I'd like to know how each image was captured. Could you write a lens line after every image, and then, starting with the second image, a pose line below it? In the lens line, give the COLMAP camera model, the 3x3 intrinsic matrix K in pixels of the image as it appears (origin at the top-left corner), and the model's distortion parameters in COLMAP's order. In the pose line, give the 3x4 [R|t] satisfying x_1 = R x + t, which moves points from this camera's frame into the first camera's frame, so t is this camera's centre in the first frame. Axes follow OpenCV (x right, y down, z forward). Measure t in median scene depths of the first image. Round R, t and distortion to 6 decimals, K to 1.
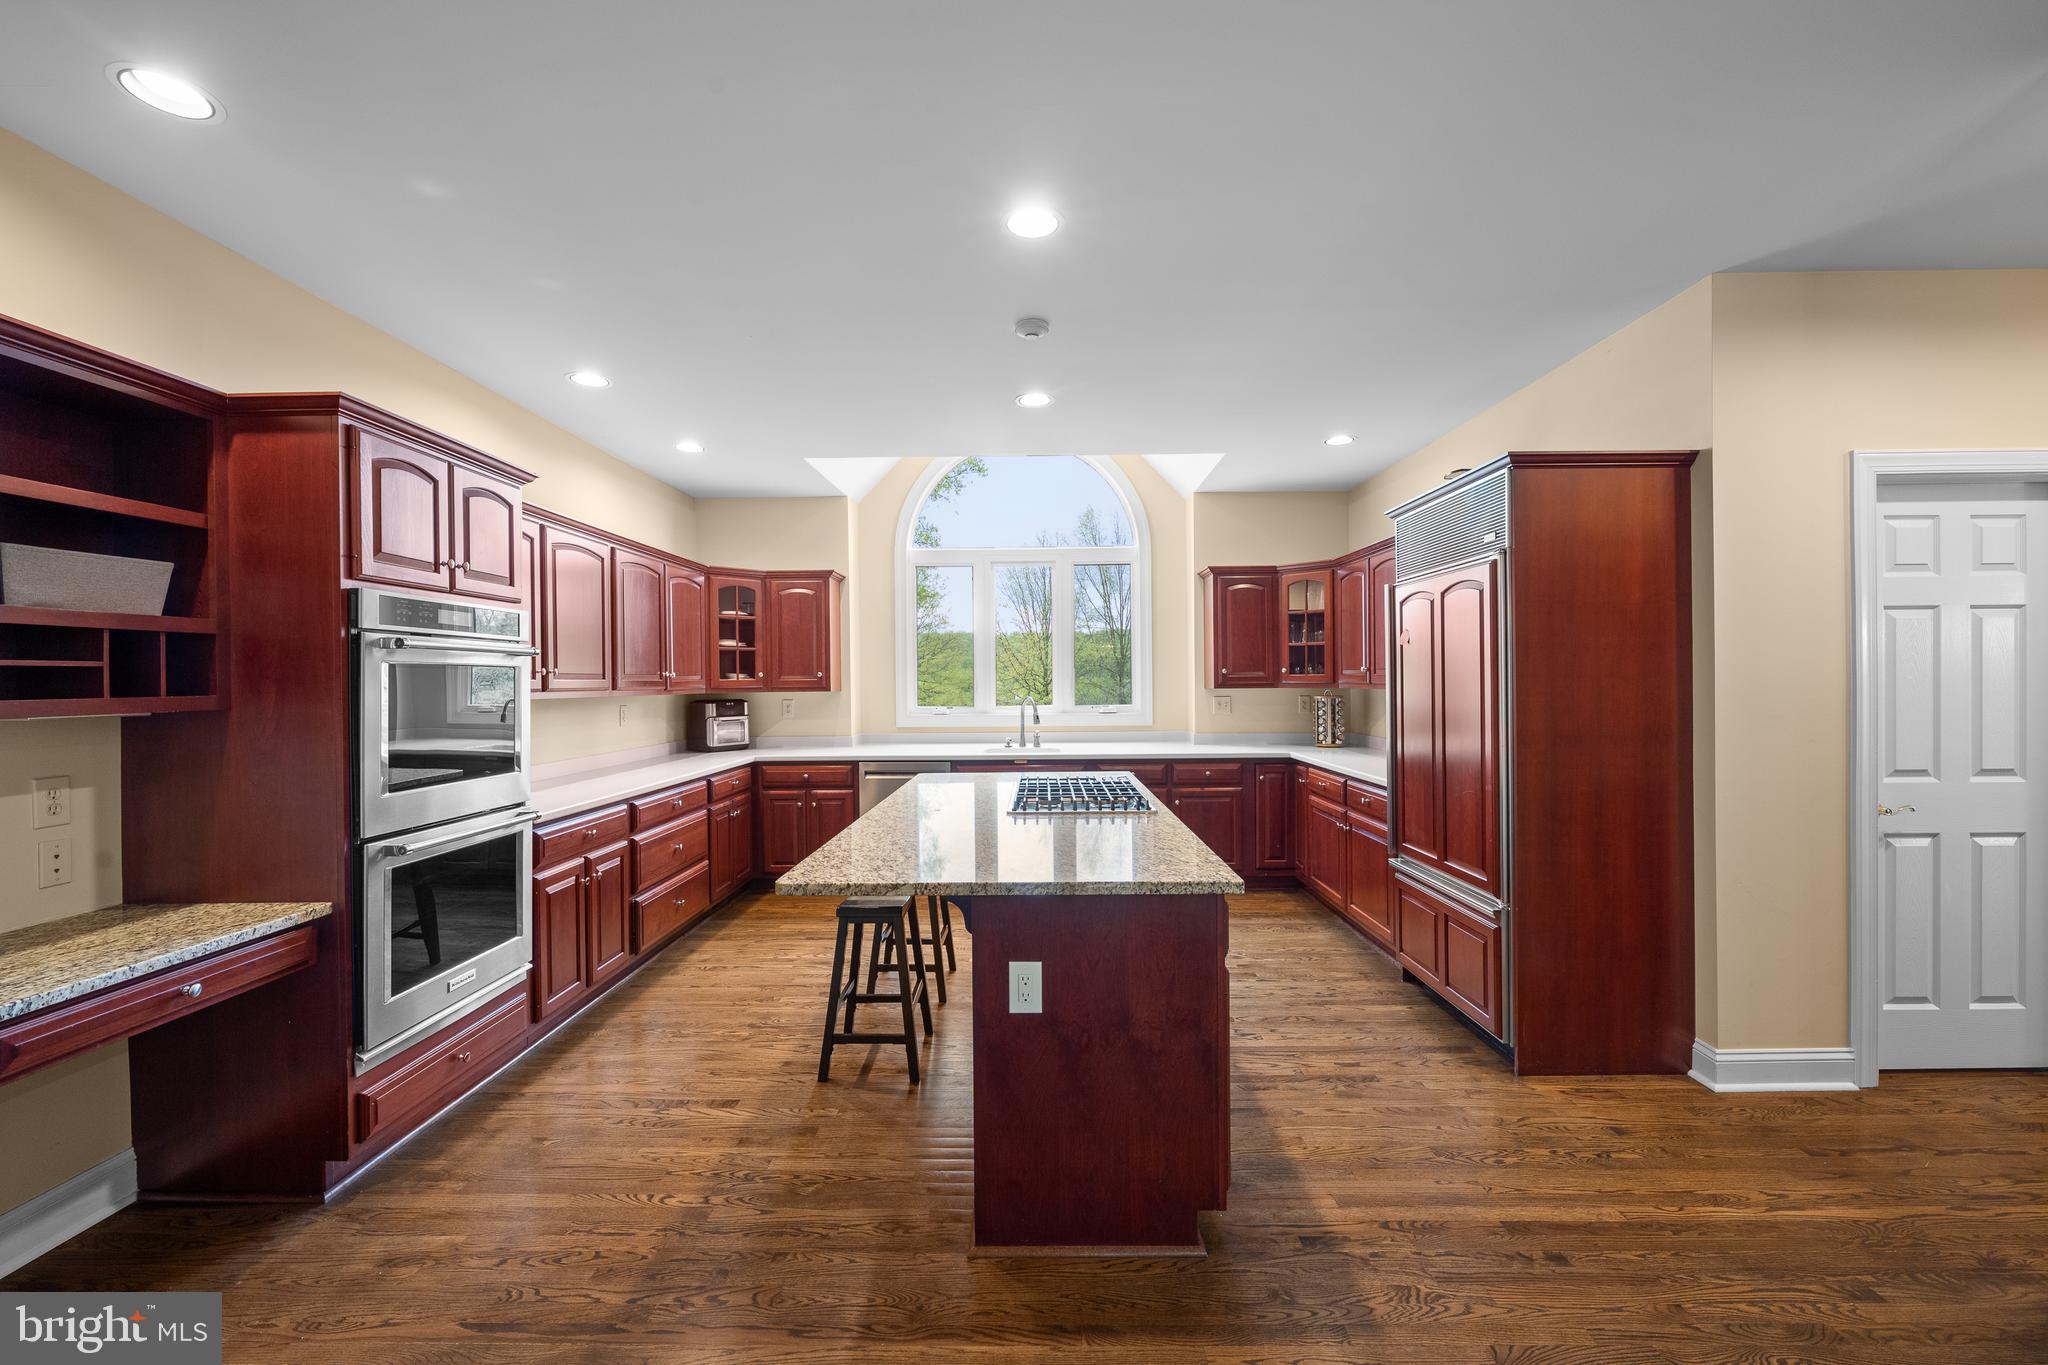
lens RADIAL K [[833.9, 0, 1029.0], [0, 833.9, 673.6], [0, 0, 1]] dist [-0.002198, 0.000152]
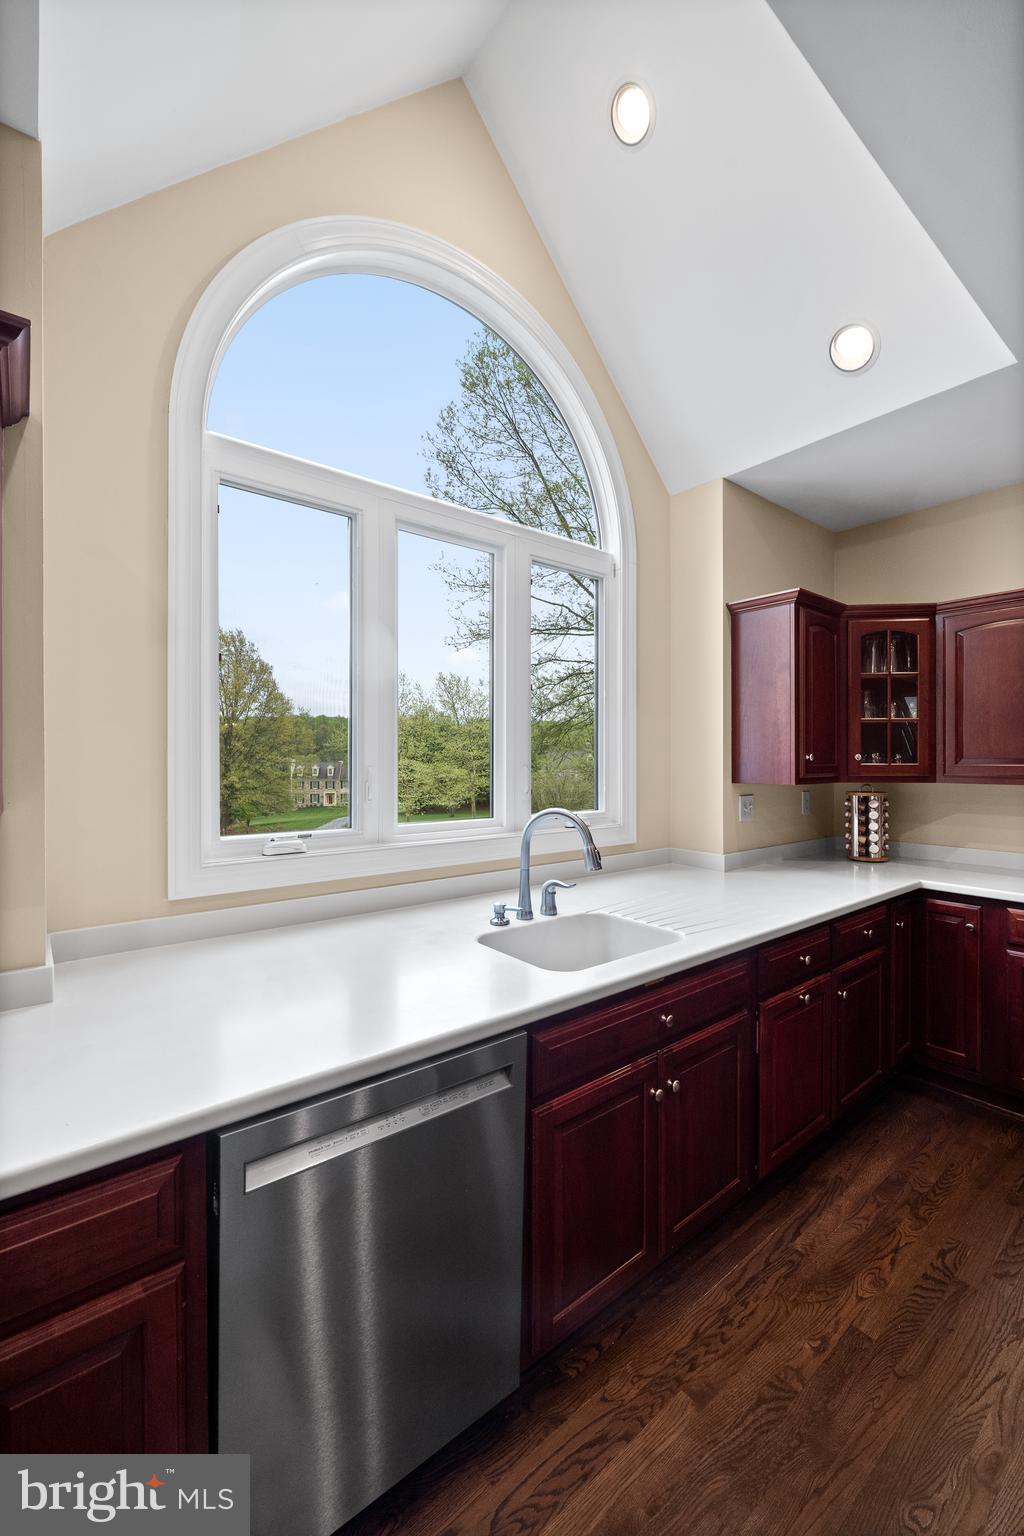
lens RADIAL K [[621.0, 0, 512.0], [0, 621.0, 768.0], [0, 0, 1]] dist [-0.000630, -0.000012]
pose [[0.776030, 0.004258, 0.630681, -0.444337], [-0.007746, 0.999966, 0.002780, 0.011660], [-0.630648, -0.007043, 0.776037, 1.465993]]
